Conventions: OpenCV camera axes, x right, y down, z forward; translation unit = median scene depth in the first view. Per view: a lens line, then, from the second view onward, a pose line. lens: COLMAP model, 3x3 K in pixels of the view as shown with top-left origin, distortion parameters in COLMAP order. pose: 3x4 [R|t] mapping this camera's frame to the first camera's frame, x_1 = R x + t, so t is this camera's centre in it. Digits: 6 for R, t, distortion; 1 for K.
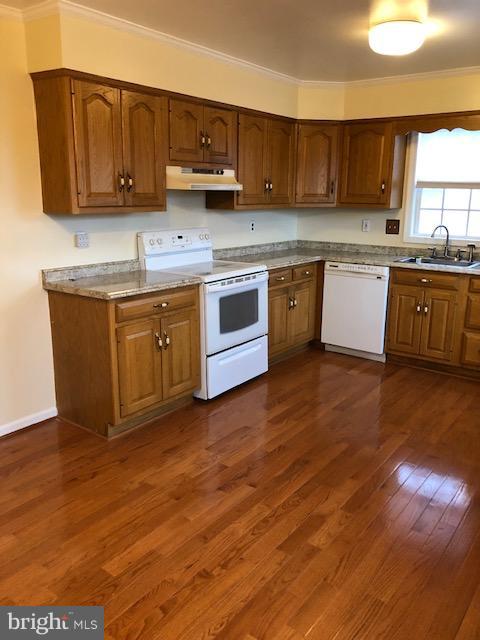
lens RADIAL K [[522.0, 0, 242.0], [0, 522.0, 319.8], [0, 0, 1]] dist [0.024706, -0.010393]
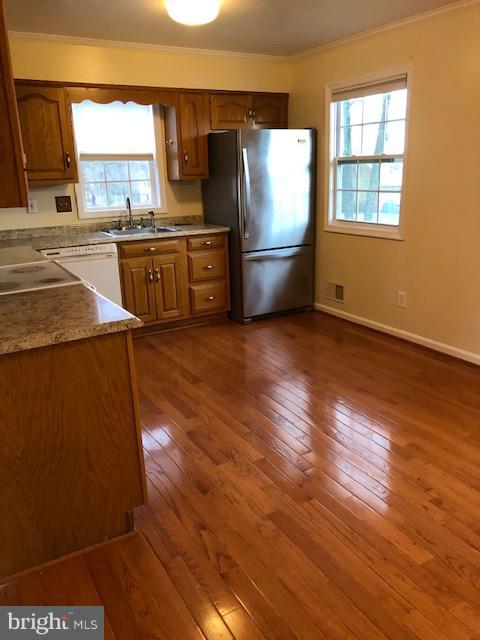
lens RADIAL K [[522.0, 0, 242.0], [0, 522.0, 319.8], [0, 0, 1]] dist [0.024706, -0.010393]
pose [[0.390129, -0.281765, 0.876589, -0.518102], [0.251231, 0.948478, 0.193061, -0.093742], [-0.885823, 0.144908, 0.440817, 0.386302]]
